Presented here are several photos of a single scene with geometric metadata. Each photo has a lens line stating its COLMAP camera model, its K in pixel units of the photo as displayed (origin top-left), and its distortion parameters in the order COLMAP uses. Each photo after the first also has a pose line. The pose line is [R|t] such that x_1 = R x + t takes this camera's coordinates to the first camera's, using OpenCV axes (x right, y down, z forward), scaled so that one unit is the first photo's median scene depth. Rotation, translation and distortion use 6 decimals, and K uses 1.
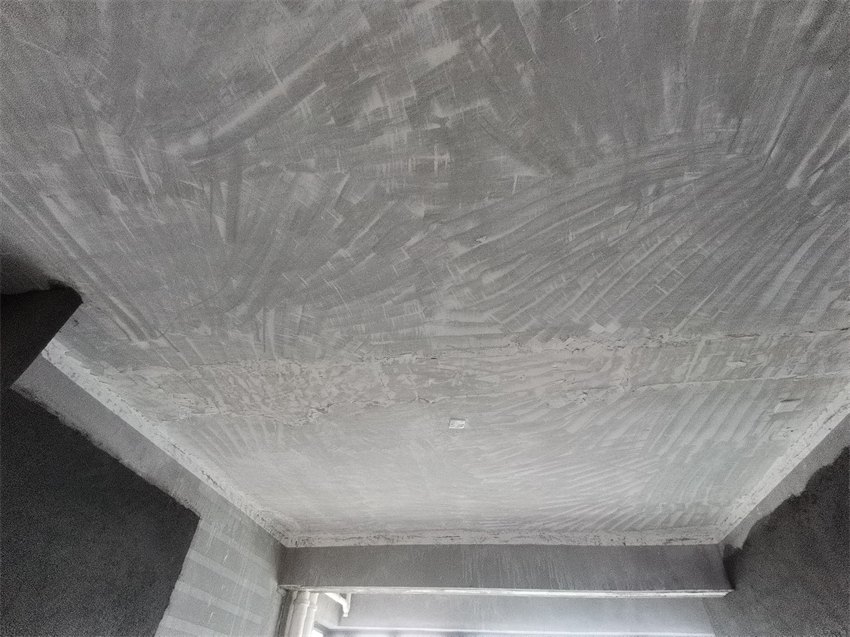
lens RADIAL K [[413.6, 0, 420.2], [0, 413.6, 320.6], [0, 0, 1]] dist [0.080682, -0.065399]
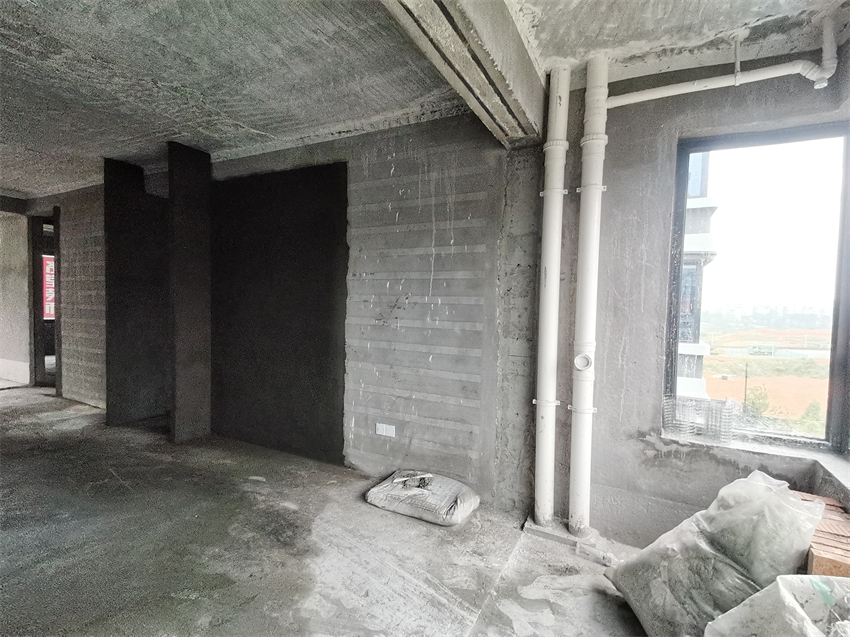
lens RADIAL K [[415.8, 0, 418.2], [0, 415.8, 323.3], [0, 0, 1]] dist [0.081391, -0.064436]
pose [[-0.303952, -0.010920, -0.952625, 0.662666], [0.632727, 0.745236, -0.210426, 1.410626], [0.712228, -0.666711, -0.219606, 1.301756]]
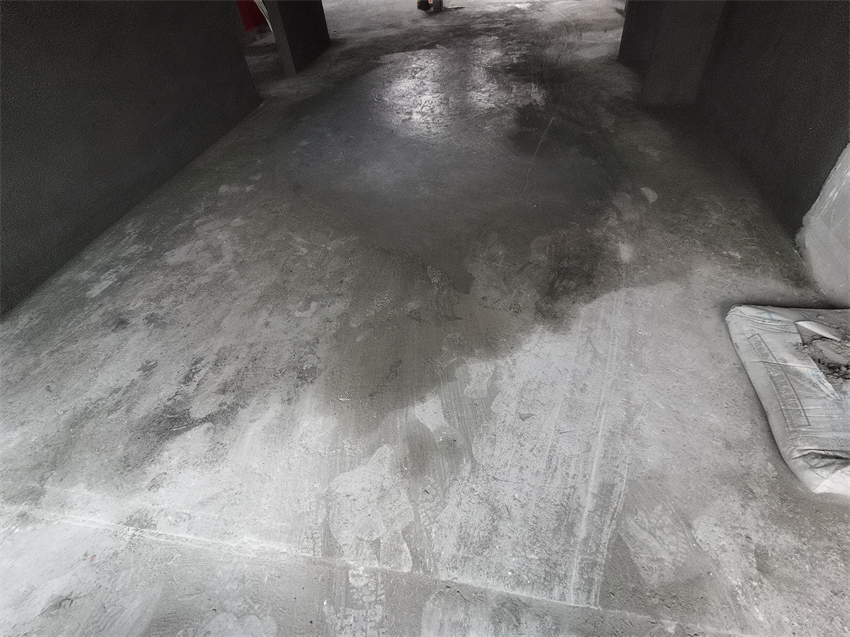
lens RADIAL K [[441.4, 0, 415.8], [0, 441.4, 298.9], [0, 0, 1]] dist [0.093422, -0.079151]
pose [[-0.998053, 0.039085, 0.048610, -0.000465], [0.037101, 0.998467, -0.041073, 1.424628], [-0.050141, -0.039190, -0.997973, 1.319401]]
